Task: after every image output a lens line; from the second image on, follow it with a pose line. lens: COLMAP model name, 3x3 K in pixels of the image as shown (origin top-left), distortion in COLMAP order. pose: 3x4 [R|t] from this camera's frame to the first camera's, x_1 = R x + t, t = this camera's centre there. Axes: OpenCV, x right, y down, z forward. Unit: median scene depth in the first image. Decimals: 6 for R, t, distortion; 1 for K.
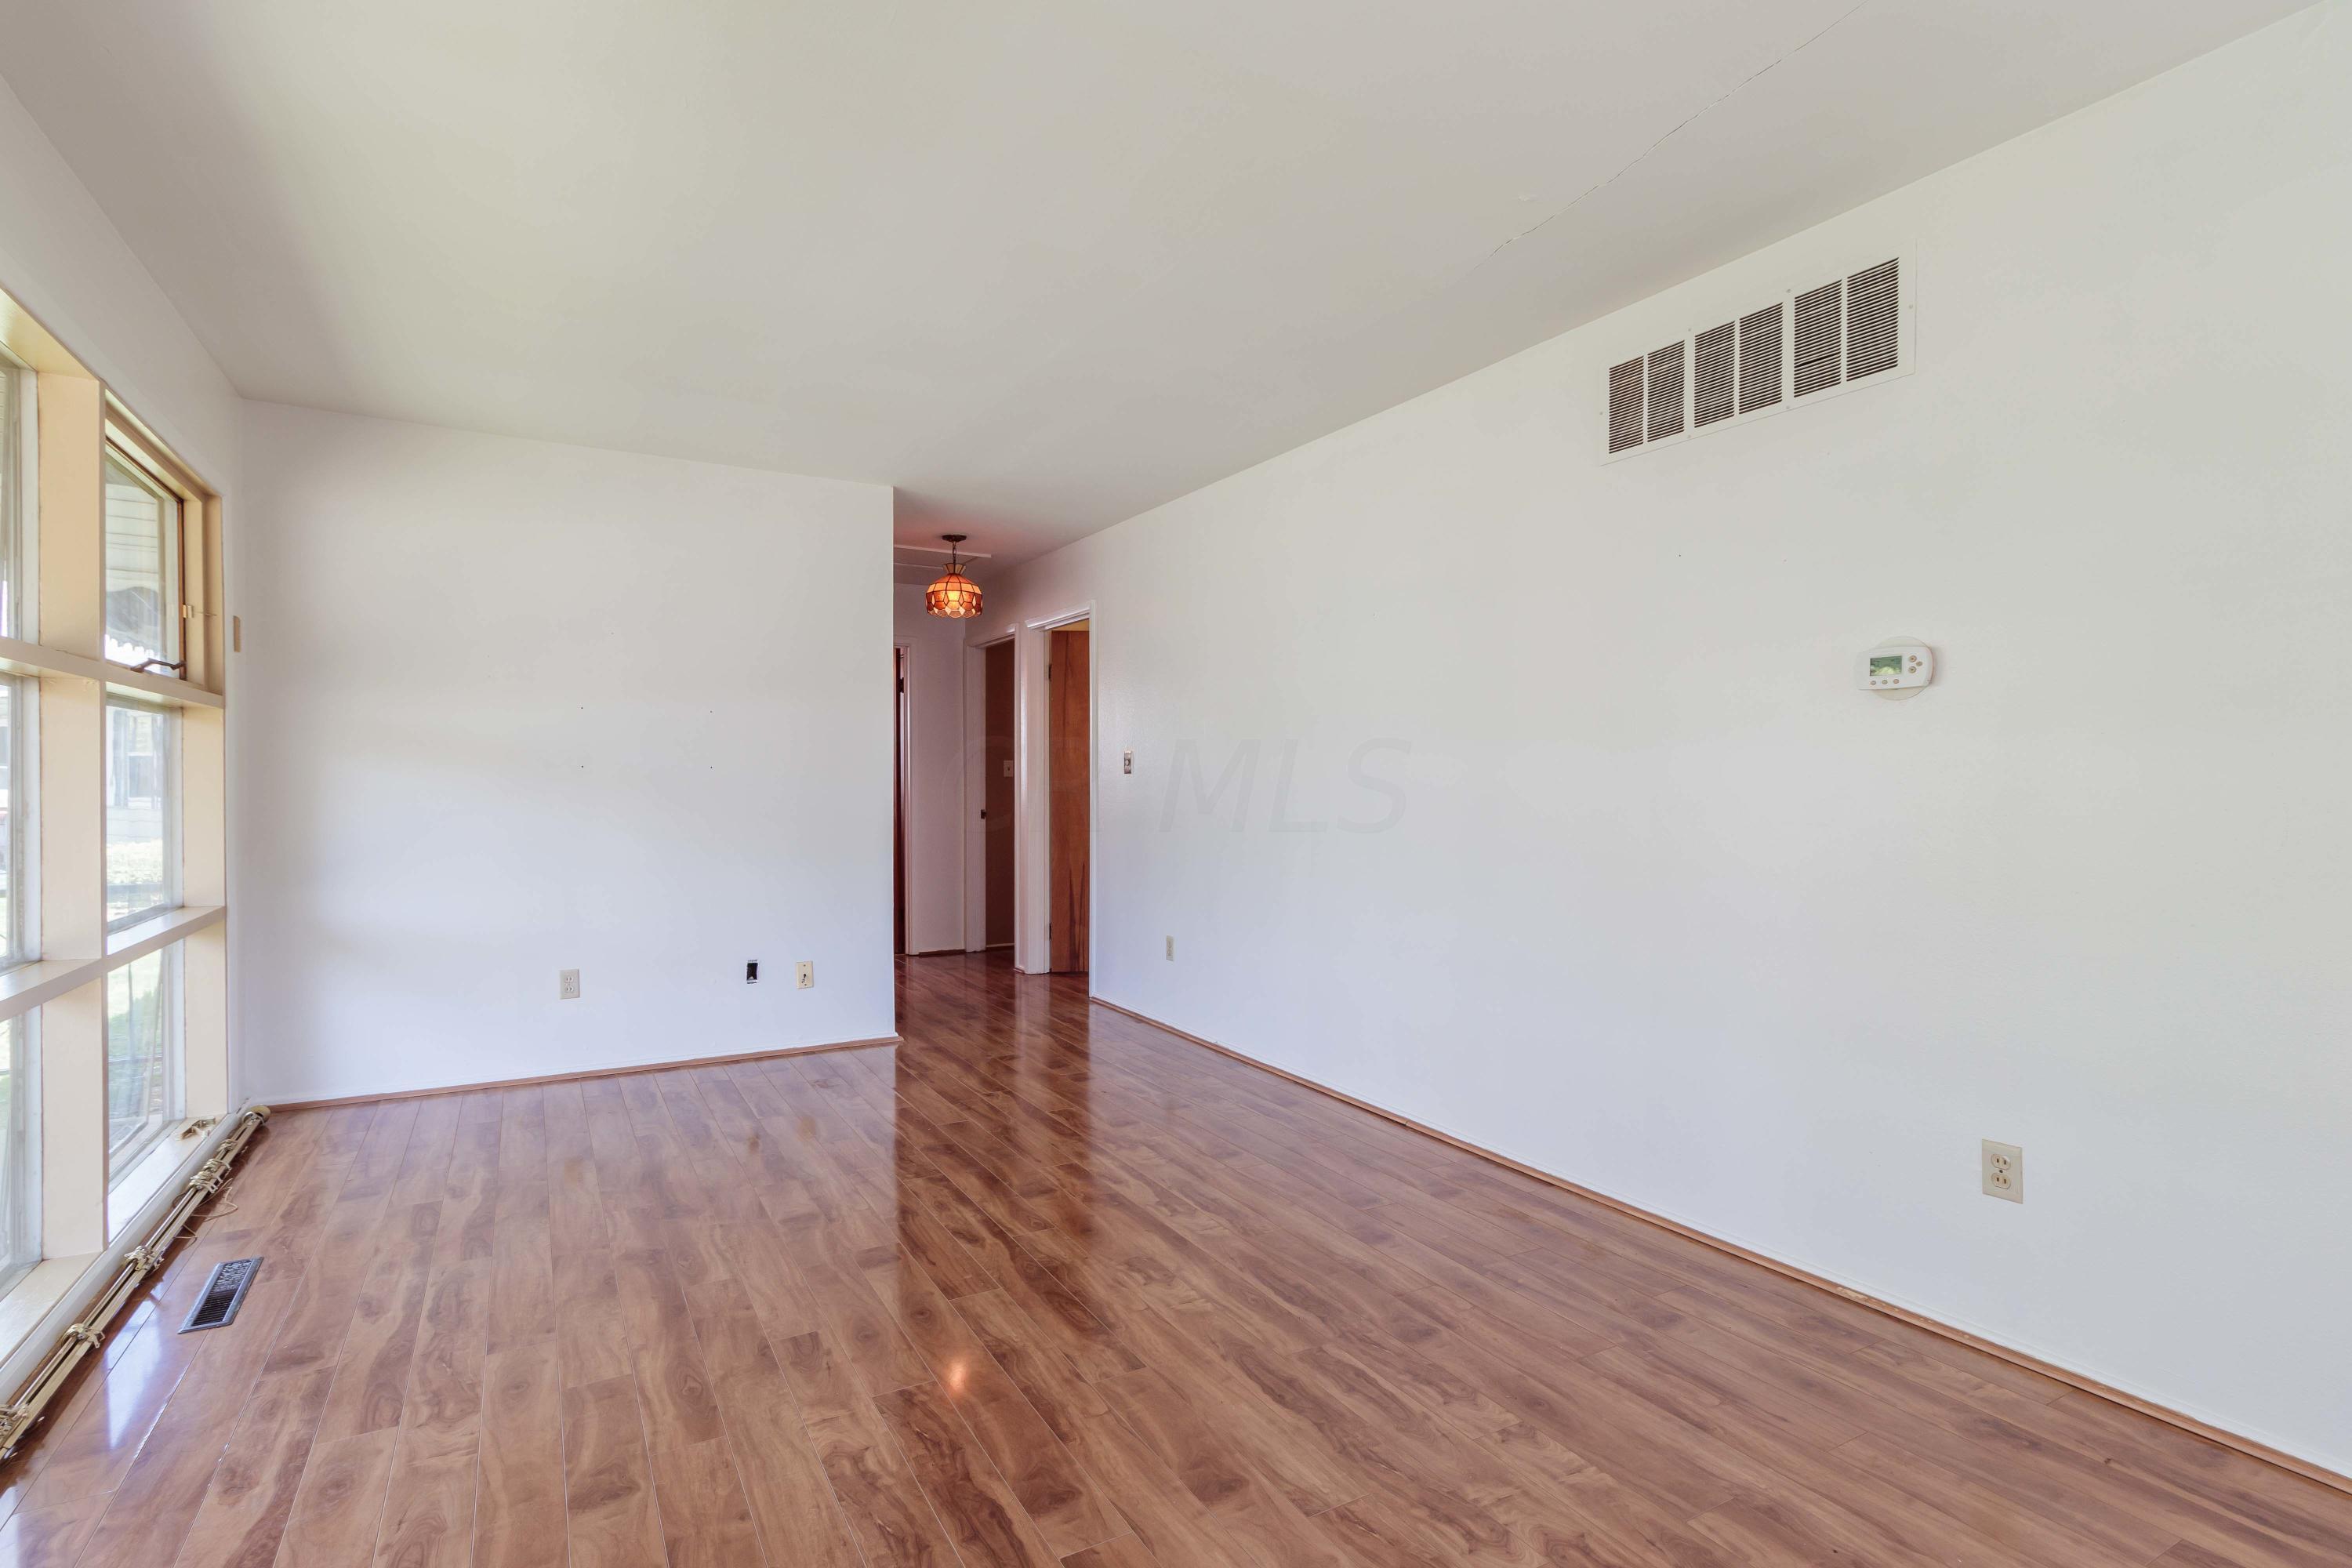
lens RADIAL K [[1090.2, 0, 1171.2], [0, 1090.2, 788.0], [0, 0, 1]] dist [0.005075, -0.000486]
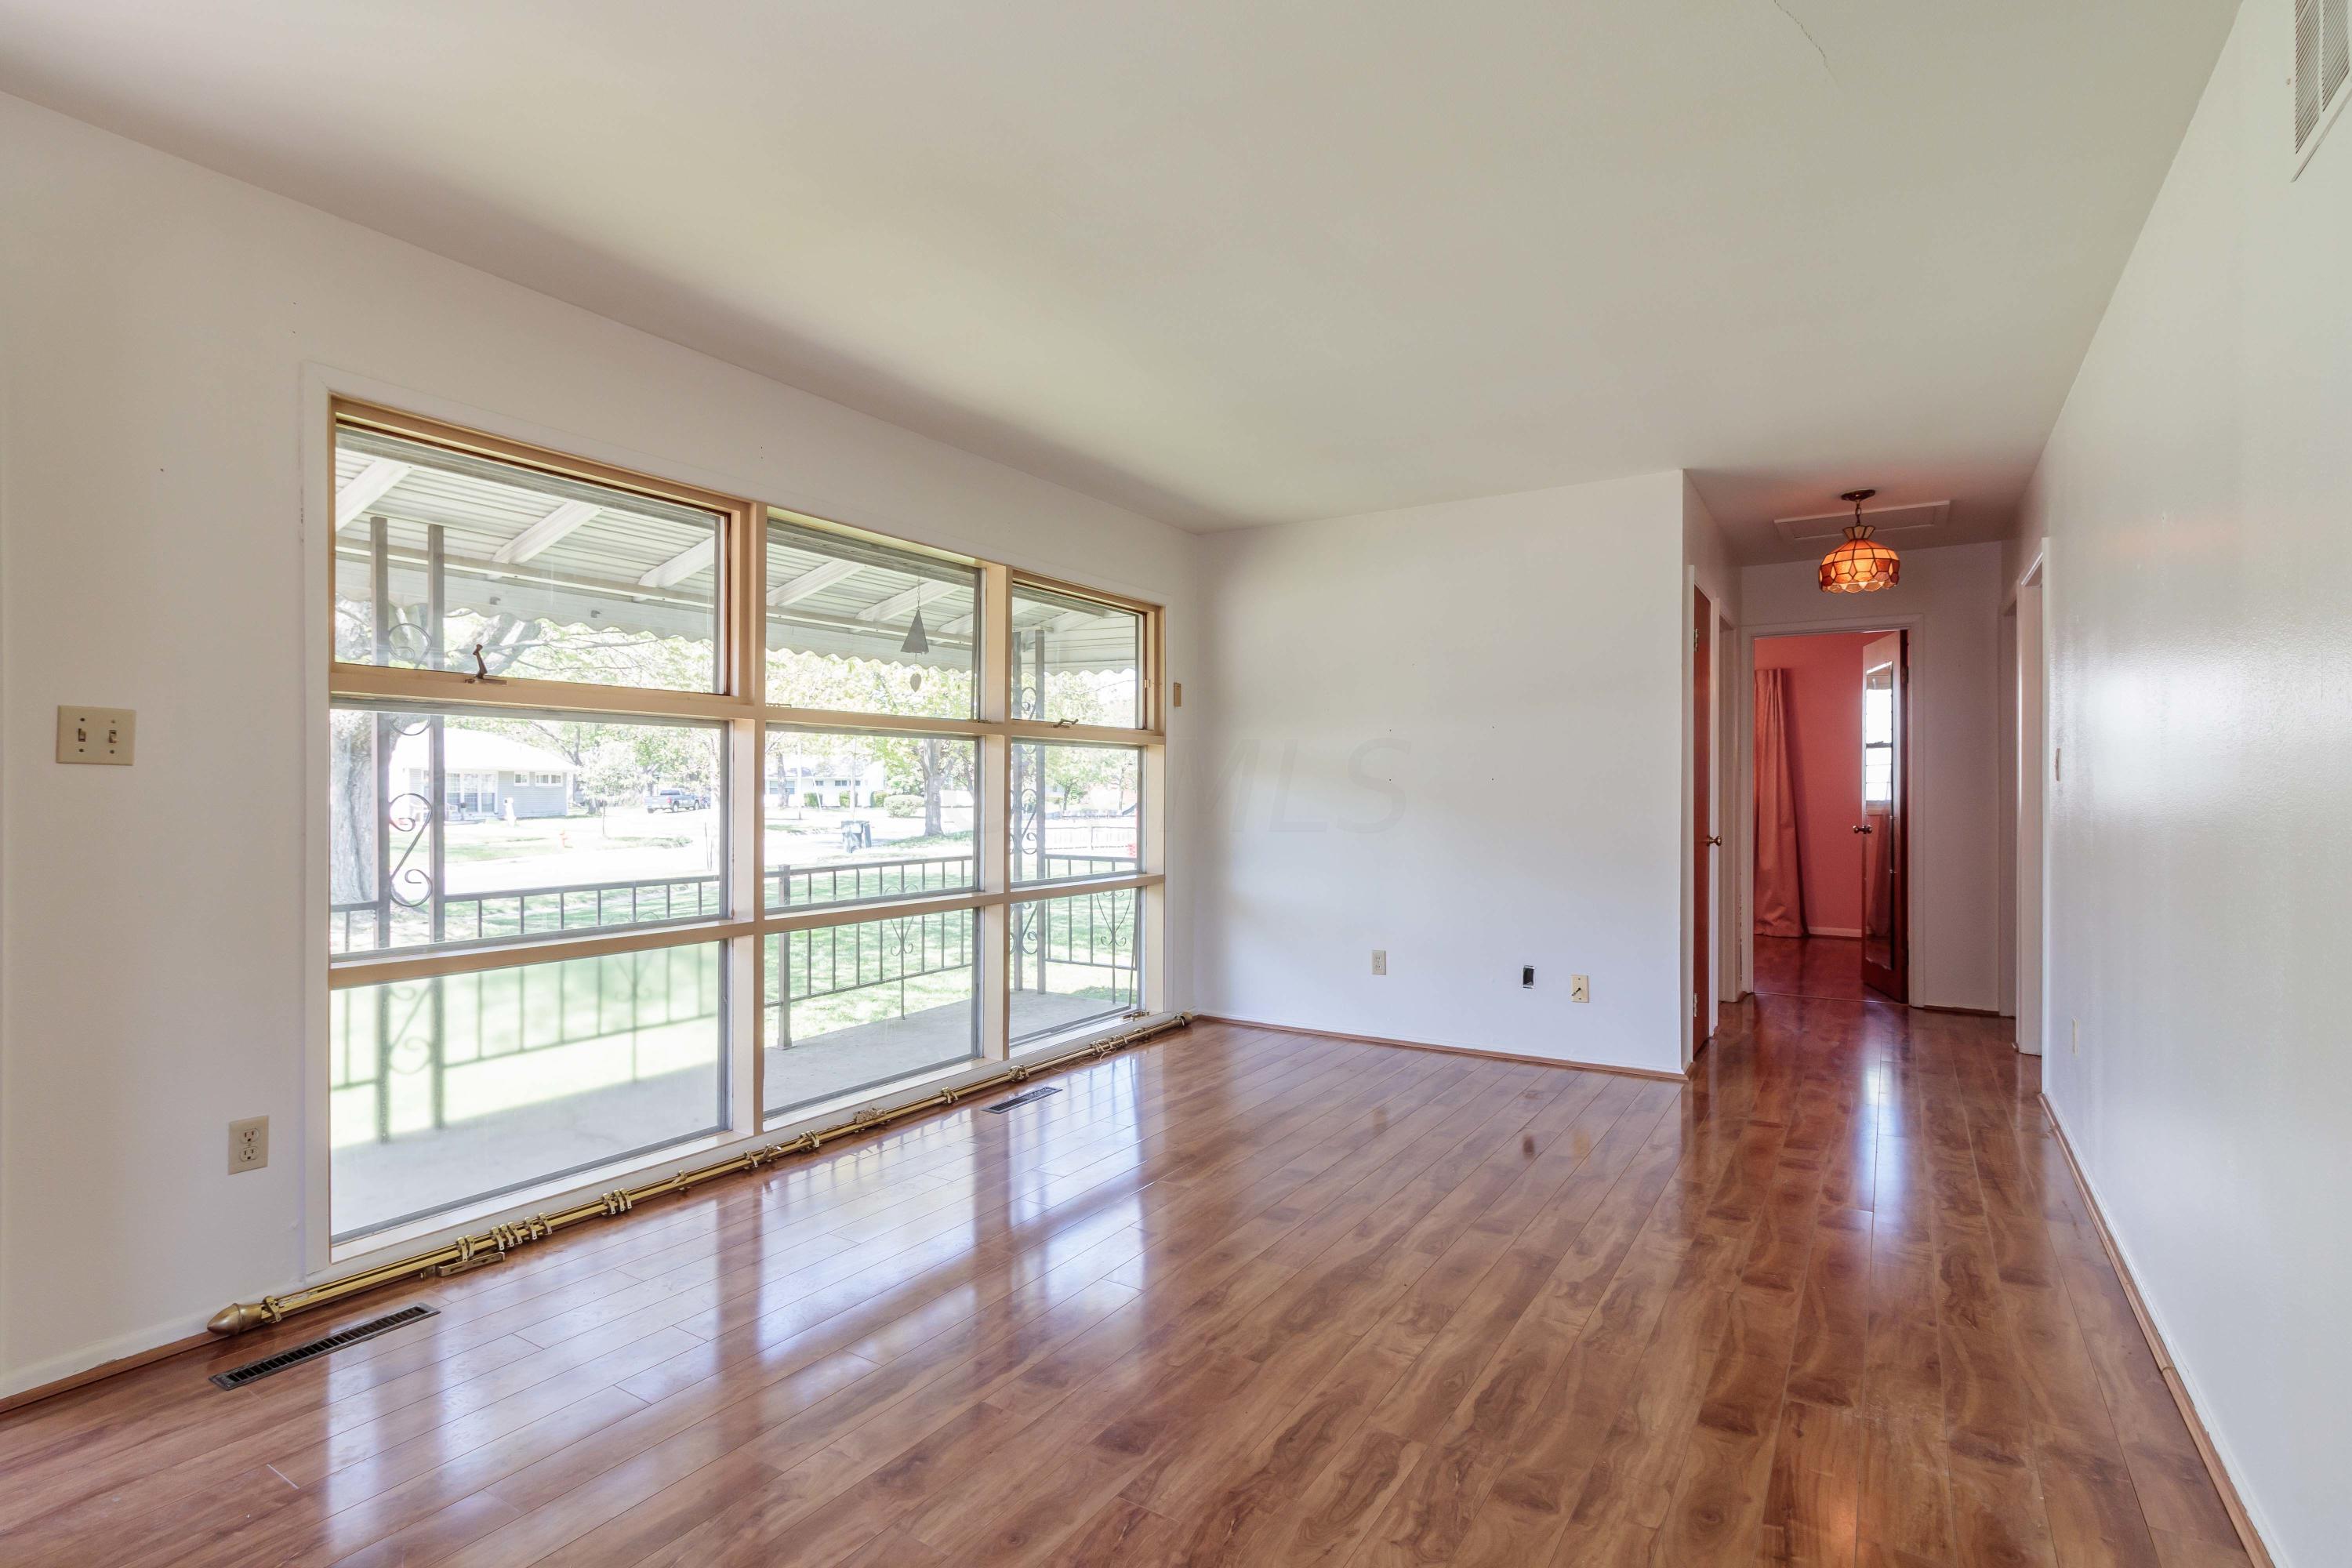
lens RADIAL K [[1128.6, 0, 1162.5], [0, 1128.6, 794.3], [0, 0, 1]] dist [0.000261, 0.000522]
pose [[0.489716, 0.001161, -0.871881, 0.559260], [-0.004629, 0.999988, -0.001268, -0.002220], [0.871870, 0.004656, 0.489716, 0.259342]]
